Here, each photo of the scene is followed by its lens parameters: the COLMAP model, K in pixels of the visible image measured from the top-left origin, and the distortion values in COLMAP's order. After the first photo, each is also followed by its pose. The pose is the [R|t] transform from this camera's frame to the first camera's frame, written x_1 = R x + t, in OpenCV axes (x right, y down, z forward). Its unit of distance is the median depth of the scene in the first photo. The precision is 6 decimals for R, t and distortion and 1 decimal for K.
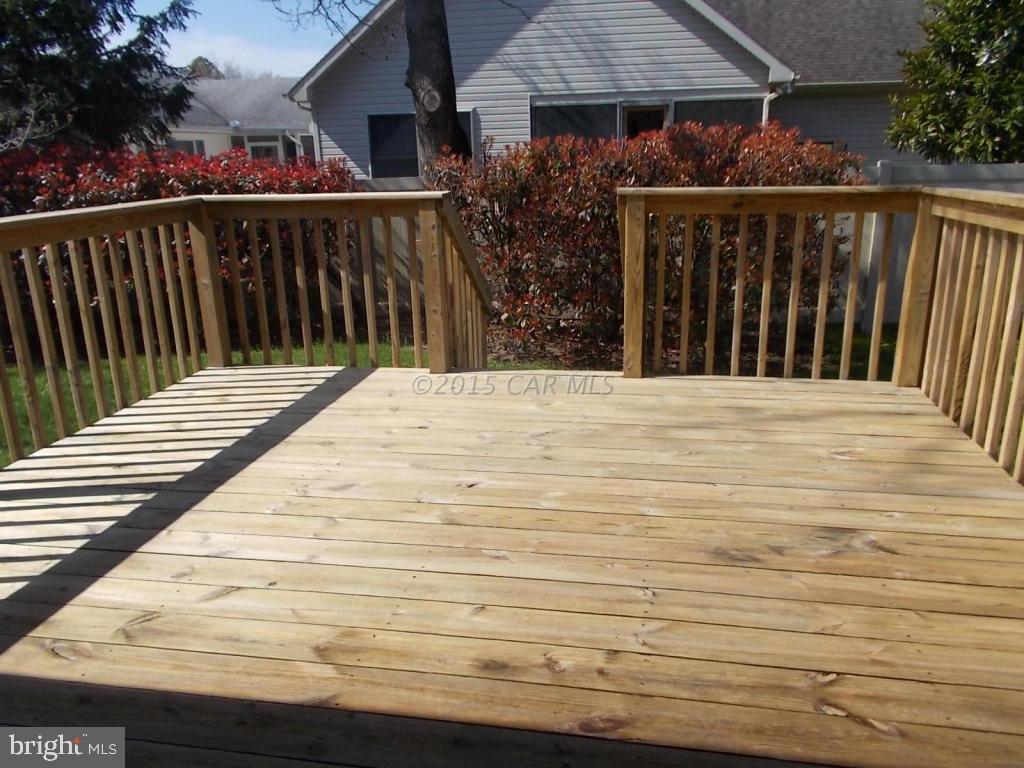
lens RADIAL K [[782.2, 0, 512.0], [0, 782.2, 384.0], [0, 0, 1]] dist [0.032341, -0.031692]
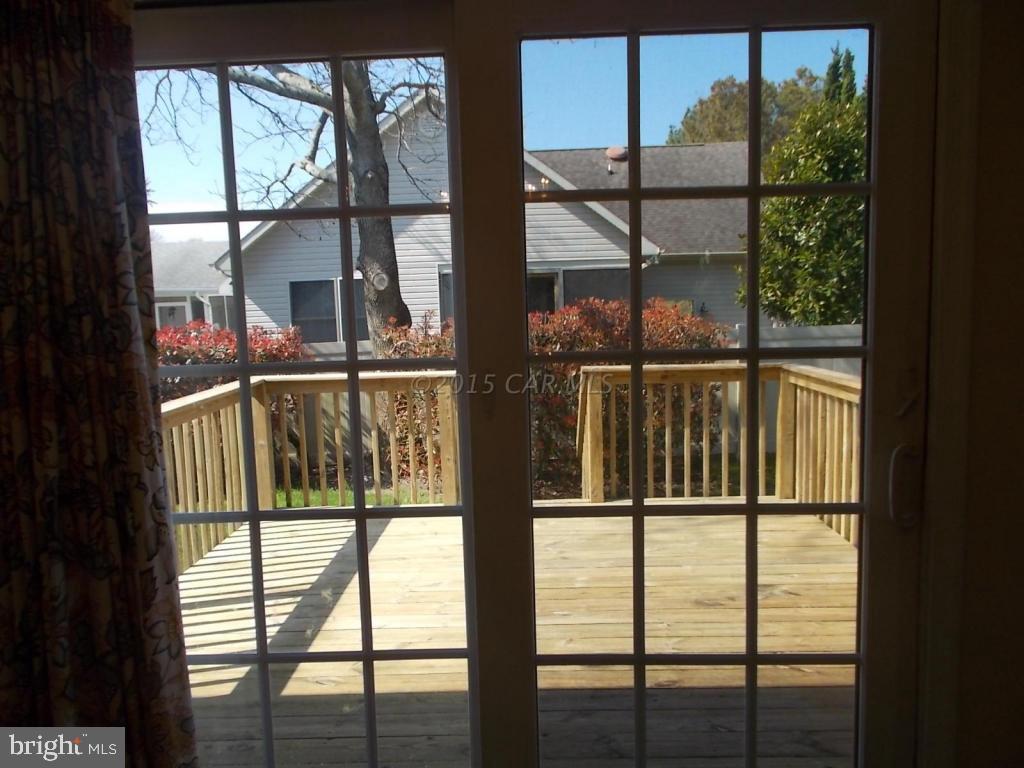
lens RADIAL K [[782.2, 0, 512.0], [0, 782.2, 384.0], [0, 0, 1]] dist [0.032341, -0.031692]
pose [[0.987236, -0.024938, 0.157299, -0.094926], [0.052476, 0.983447, -0.173431, 0.008741], [-0.150370, 0.179472, 0.972203, -0.158286]]
